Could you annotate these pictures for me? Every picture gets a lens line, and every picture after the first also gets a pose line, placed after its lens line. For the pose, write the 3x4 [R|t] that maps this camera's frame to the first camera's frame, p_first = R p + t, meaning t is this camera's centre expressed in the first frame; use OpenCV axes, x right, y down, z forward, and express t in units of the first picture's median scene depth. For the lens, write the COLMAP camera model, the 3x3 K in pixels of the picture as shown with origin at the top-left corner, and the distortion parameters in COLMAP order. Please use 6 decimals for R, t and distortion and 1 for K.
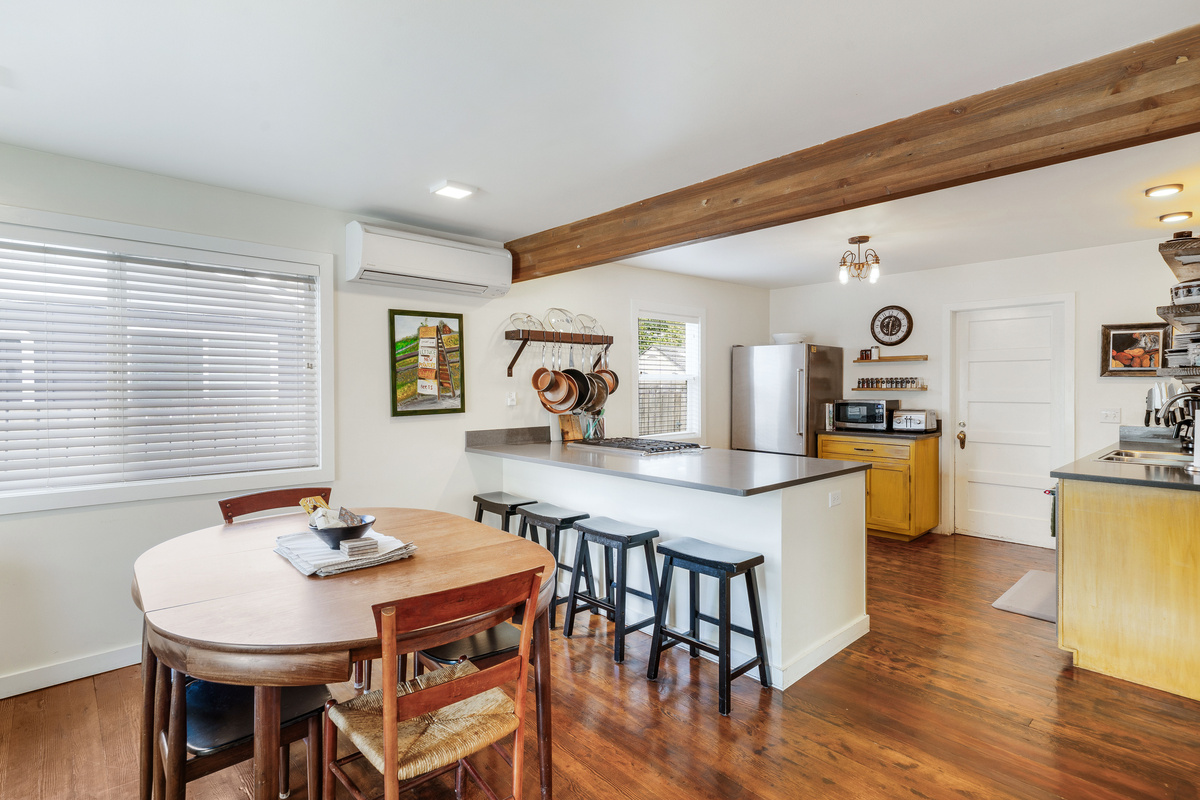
lens RADIAL K [[580.5, 0, 580.4], [0, 580.5, 392.9], [0, 0, 1]] dist [0.009784, -0.000346]
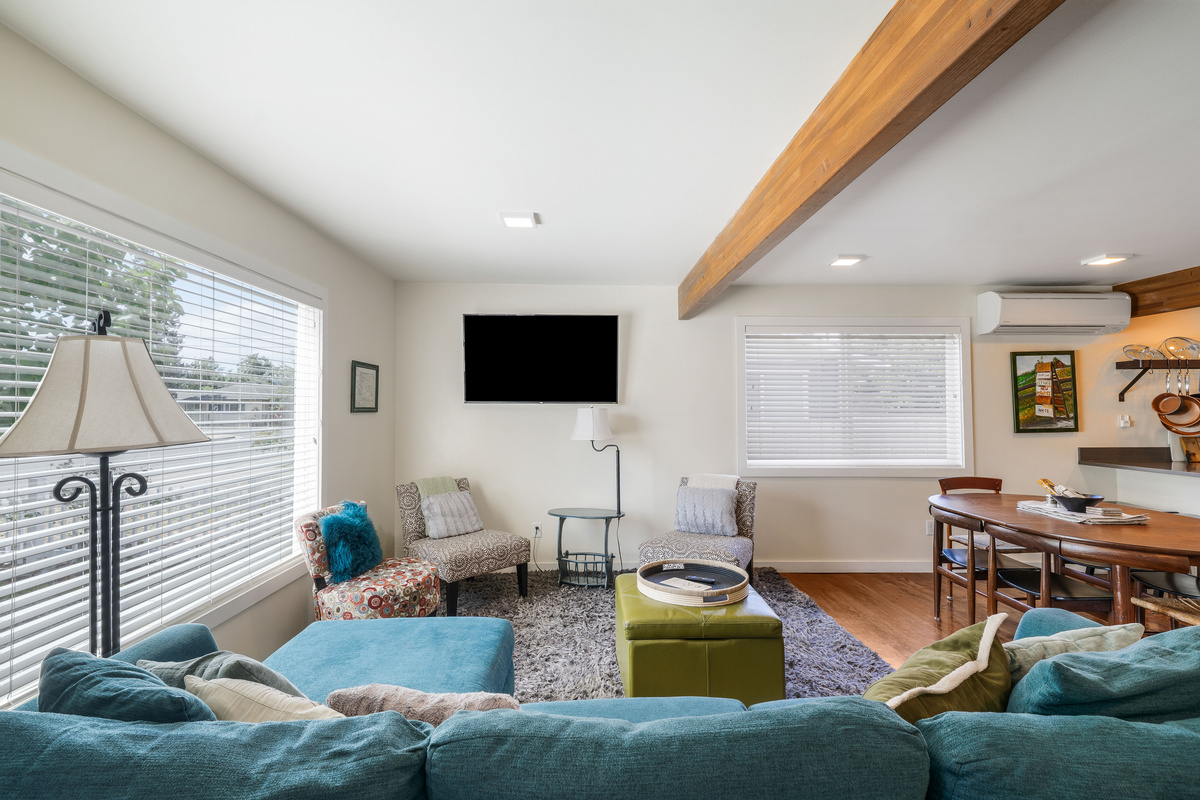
lens RADIAL K [[545.9, 0, 572.2], [0, 545.9, 395.6], [0, 0, 1]] dist [0.003868, 0.000585]
pose [[0.753467, -0.018575, -0.657223, -0.255505], [-0.006846, 0.999325, -0.036092, 0.007337], [0.657450, 0.031693, 0.752831, -0.576801]]
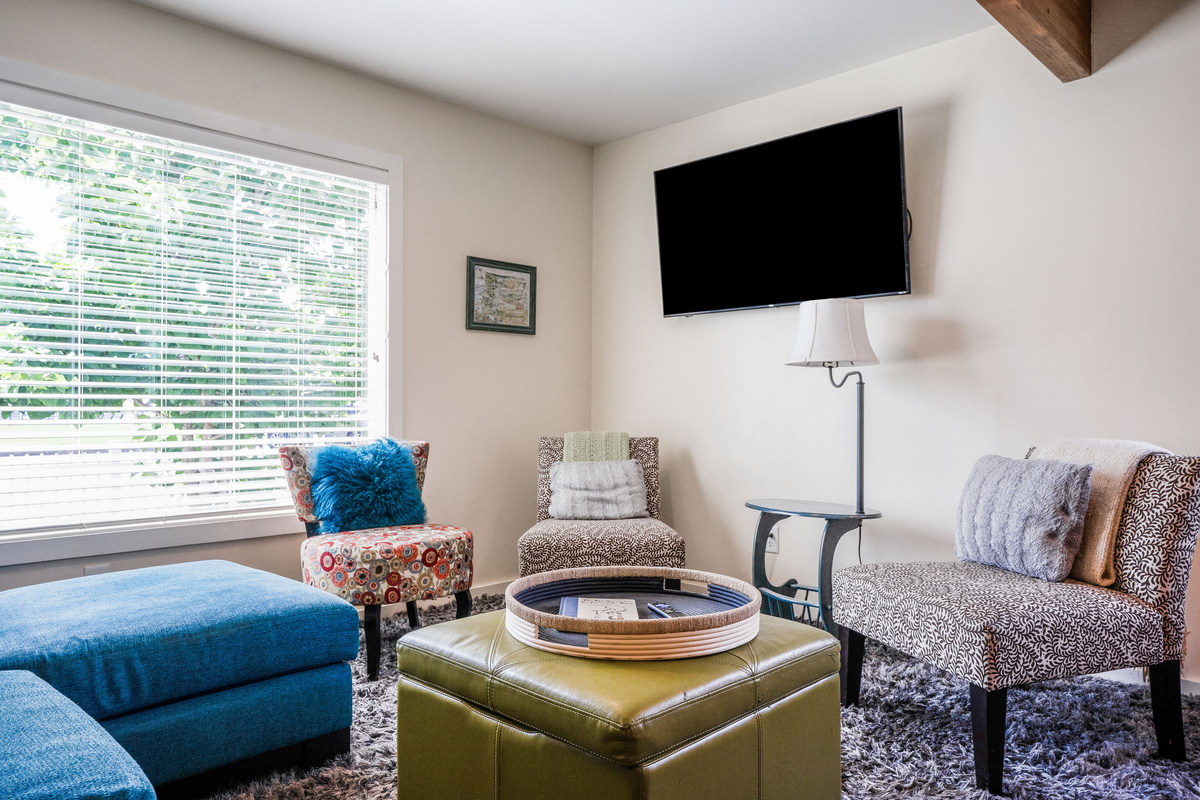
lens RADIAL K [[797.4, 0, 607.2], [0, 797.4, 404.6], [0, 0, 1]] dist [-0.007942, 0.000430]
pose [[0.059427, -0.009733, -0.998185, -0.159108], [-0.017283, 0.999793, -0.010778, 0.110712], [0.998083, 0.017892, 0.059247, 0.023901]]
